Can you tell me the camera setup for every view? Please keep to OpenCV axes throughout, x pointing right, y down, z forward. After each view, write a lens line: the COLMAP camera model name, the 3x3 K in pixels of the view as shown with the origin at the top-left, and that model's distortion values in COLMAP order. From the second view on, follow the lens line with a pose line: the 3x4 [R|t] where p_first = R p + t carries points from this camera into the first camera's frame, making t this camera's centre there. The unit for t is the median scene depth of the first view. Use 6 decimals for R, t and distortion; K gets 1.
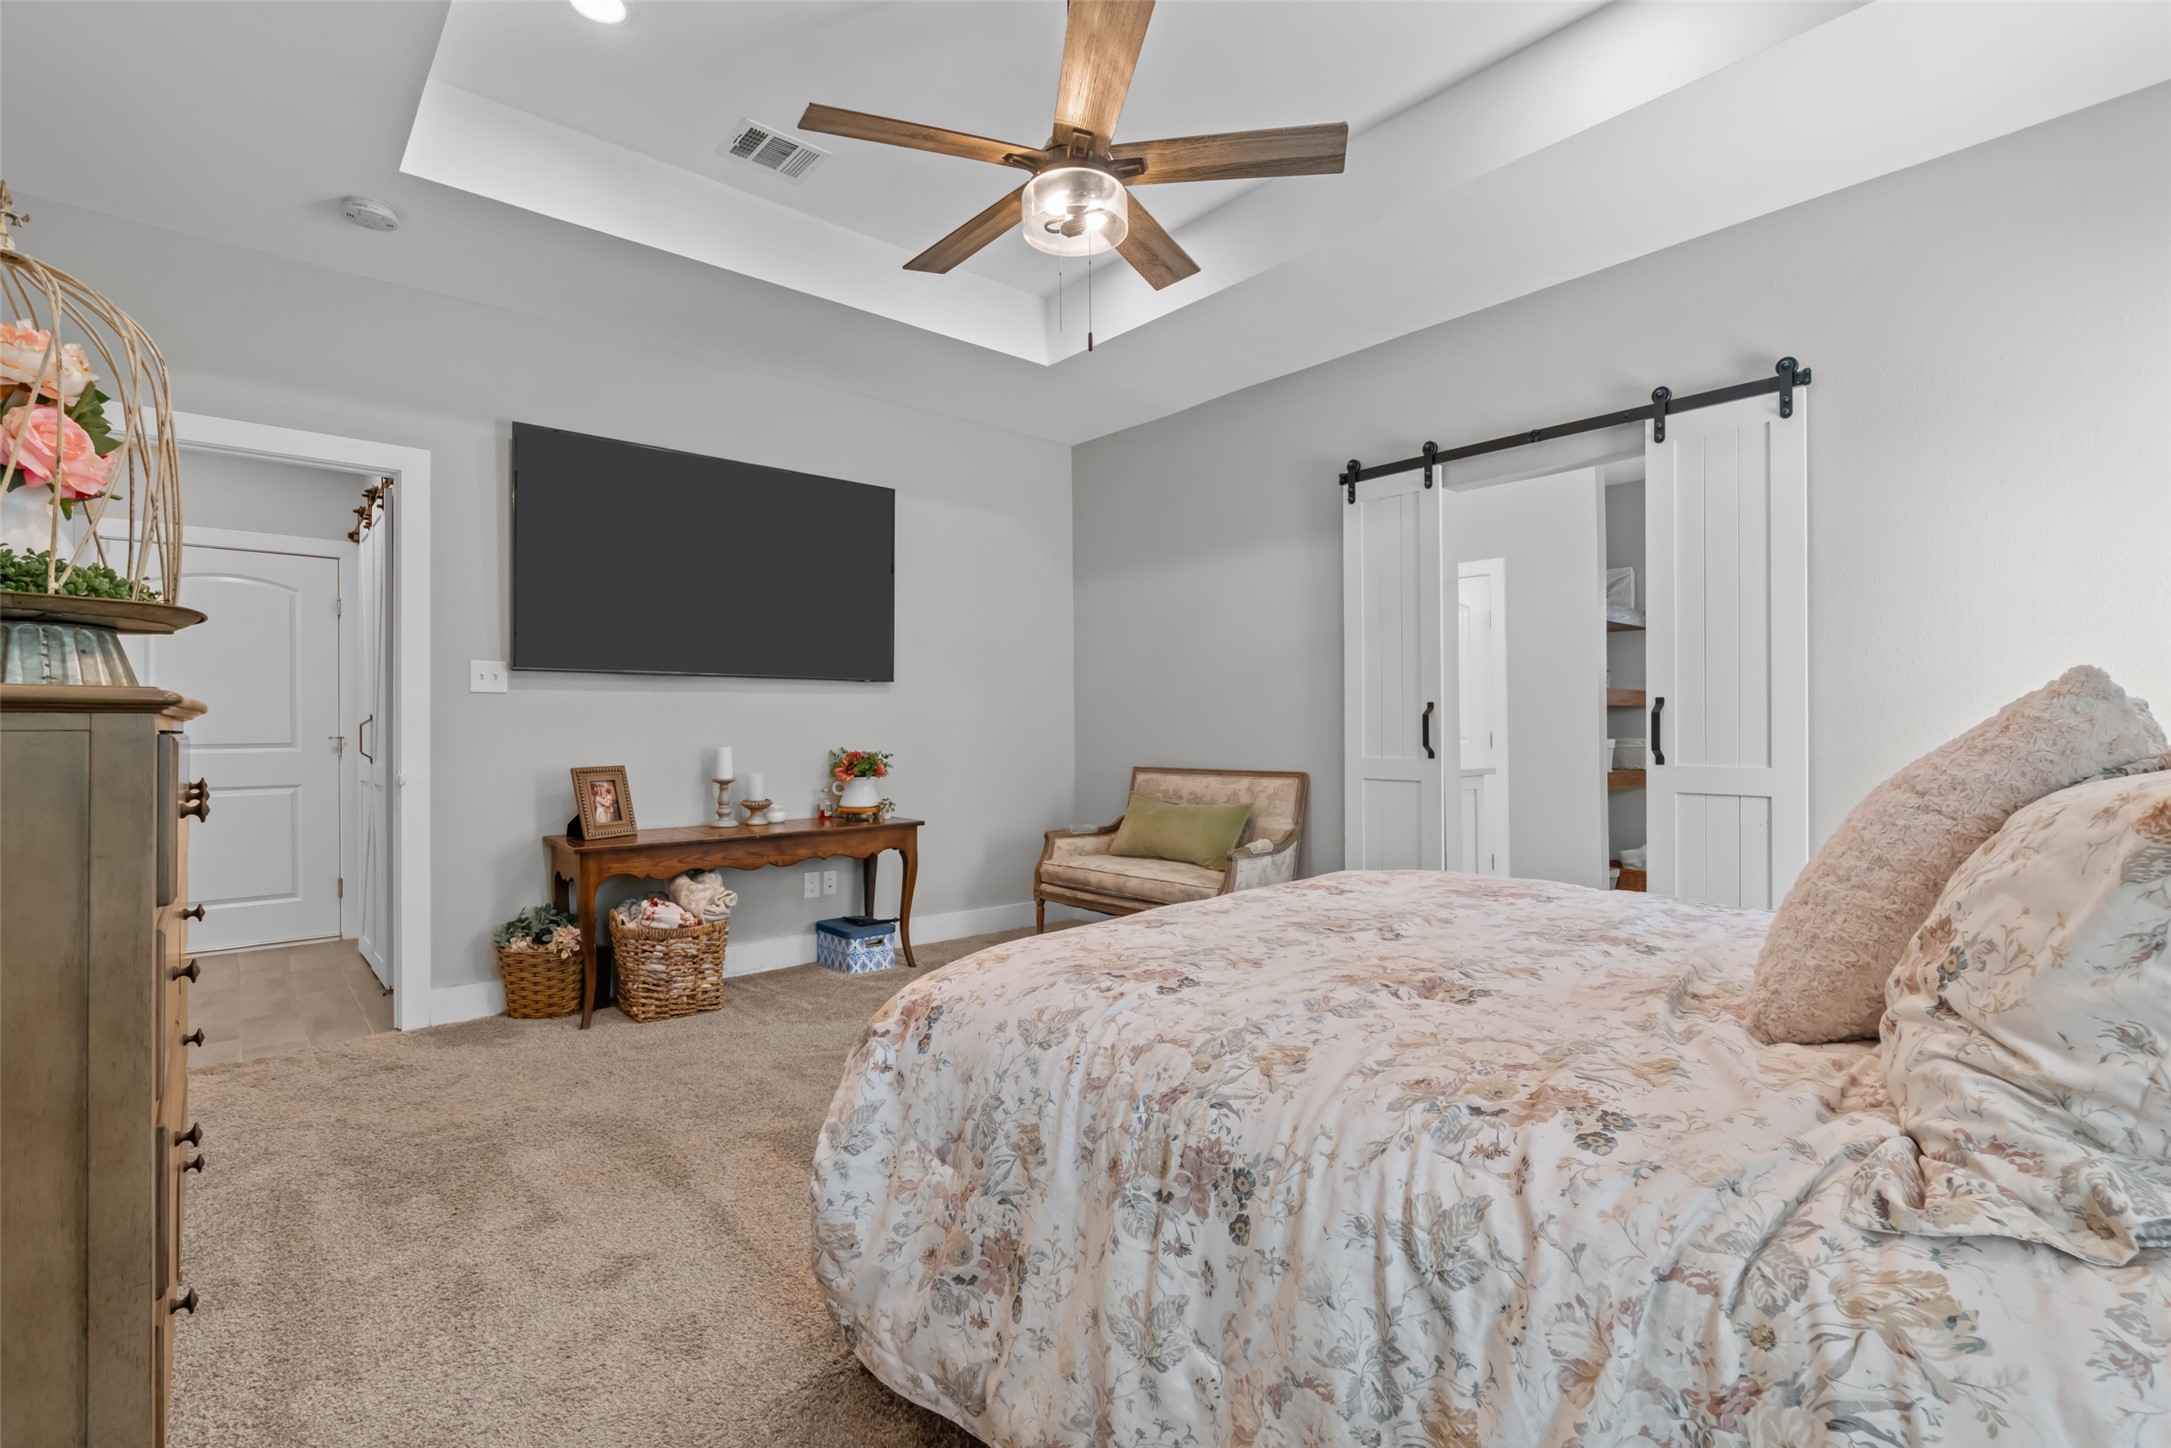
lens RADIAL K [[984.5, 0, 1085.5], [0, 984.5, 724.0], [0, 0, 1]] dist [-0.003380, -0.000220]
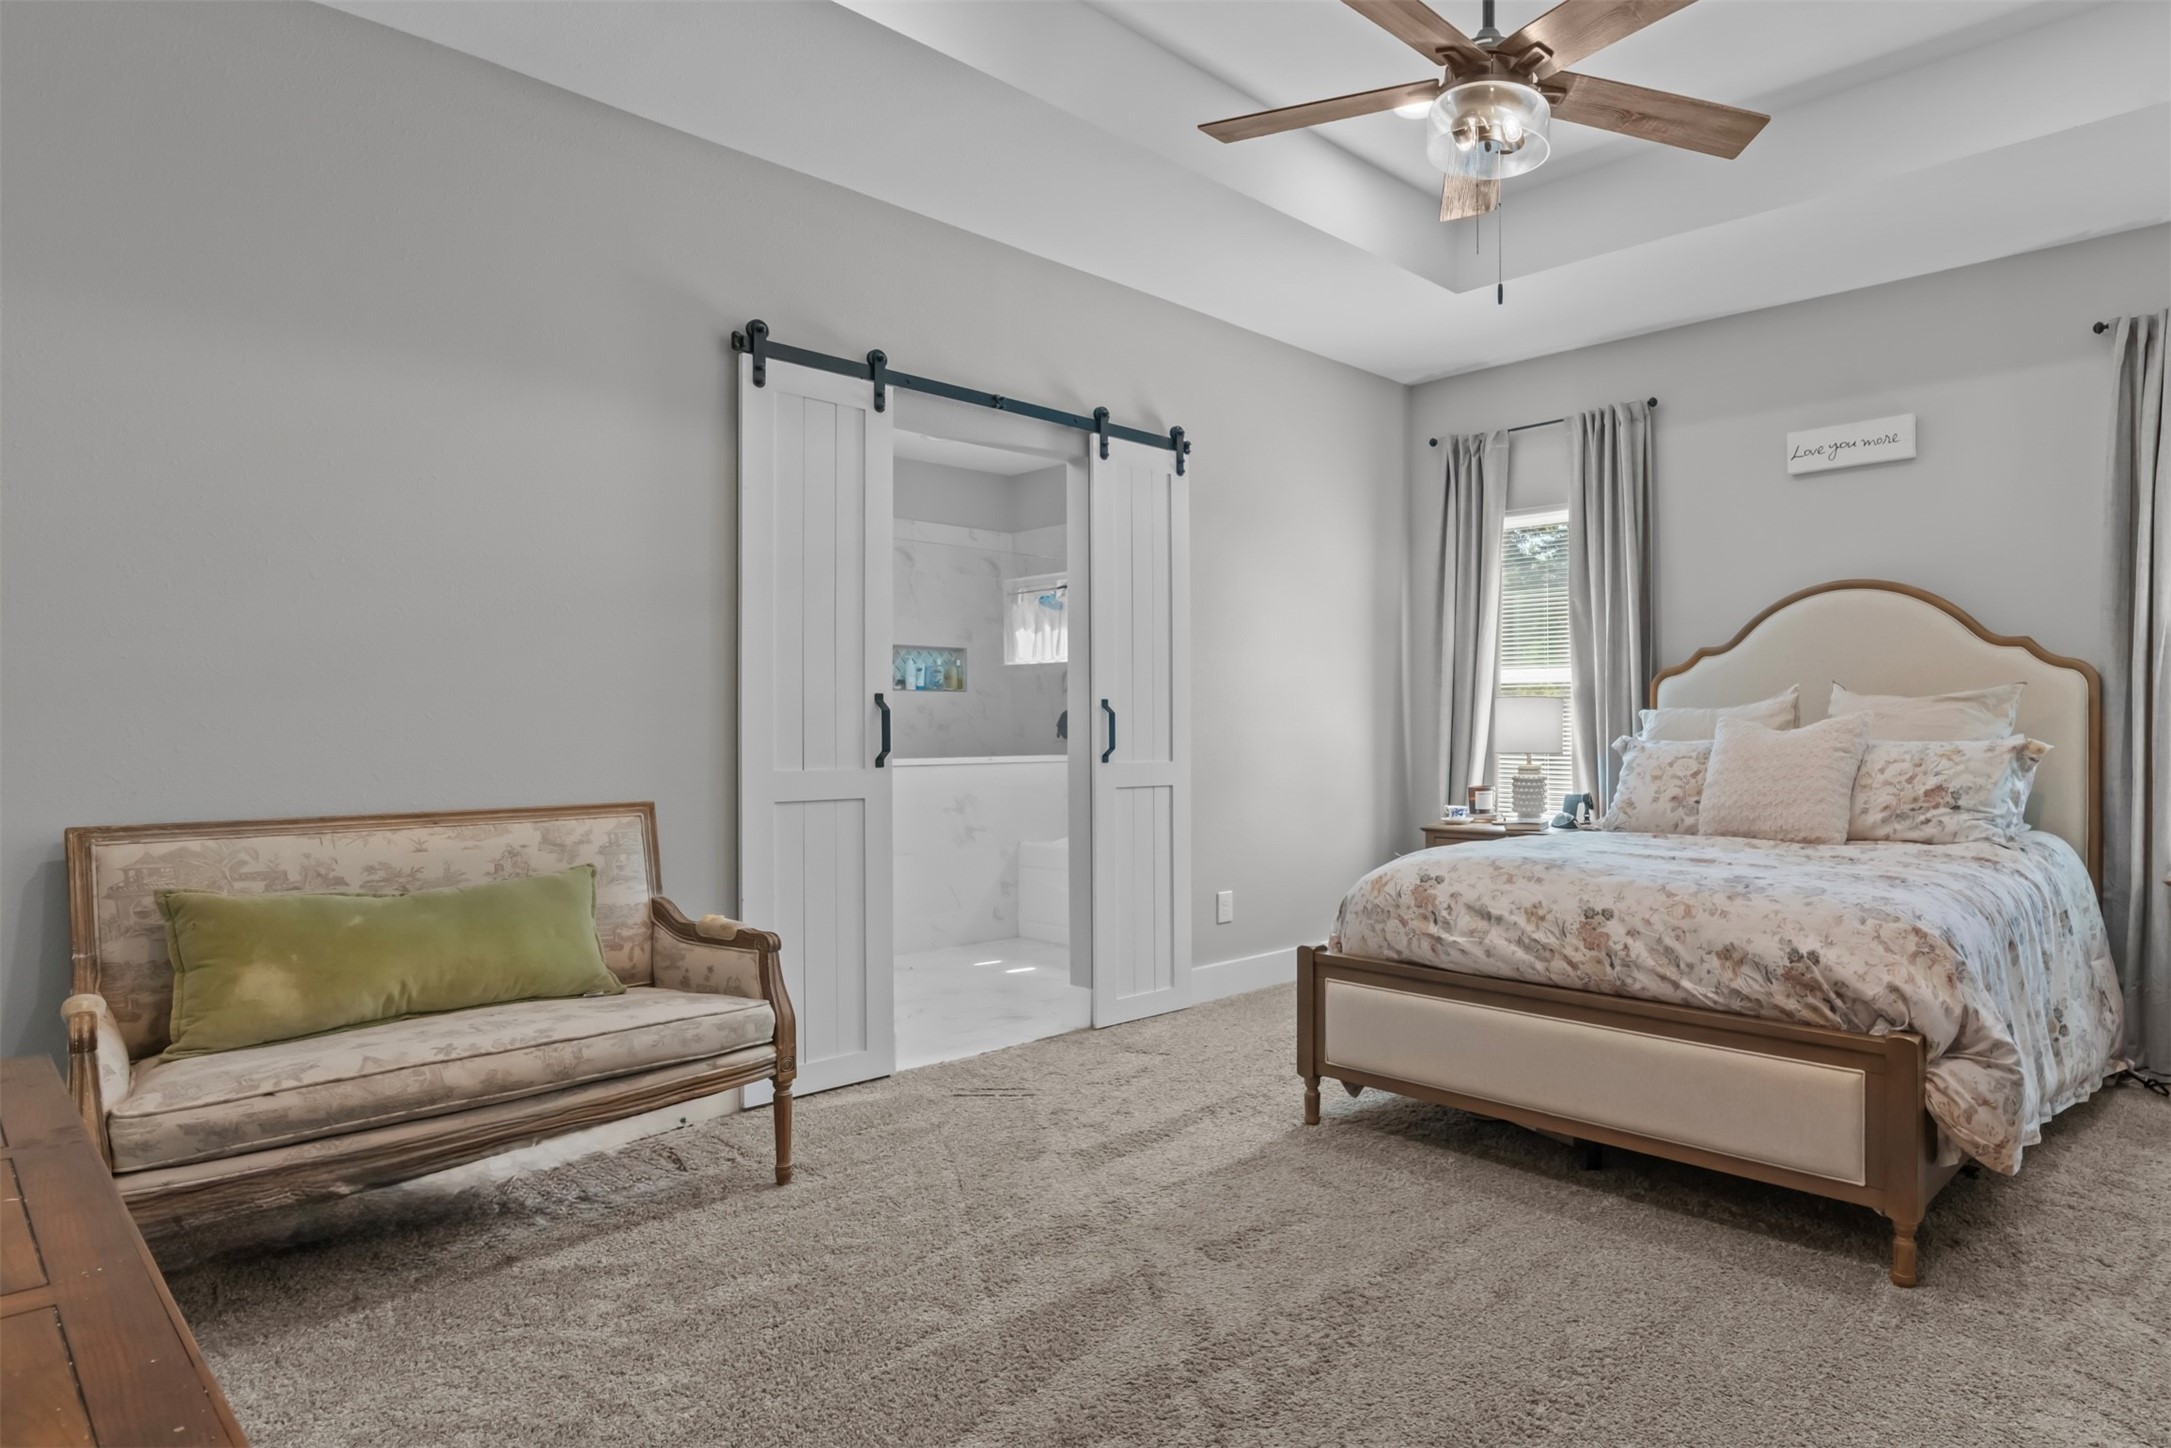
lens RADIAL K [[1245.7, 0, 1088.0], [0, 1245.7, 756.6], [0, 0, 1]] dist [-0.002885, -0.000349]
pose [[-0.055950, 0.002268, 0.998431, -0.572962], [0.013060, 0.999914, -0.001540, 0.028429], [-0.998348, 0.012954, -0.055975, 0.828485]]
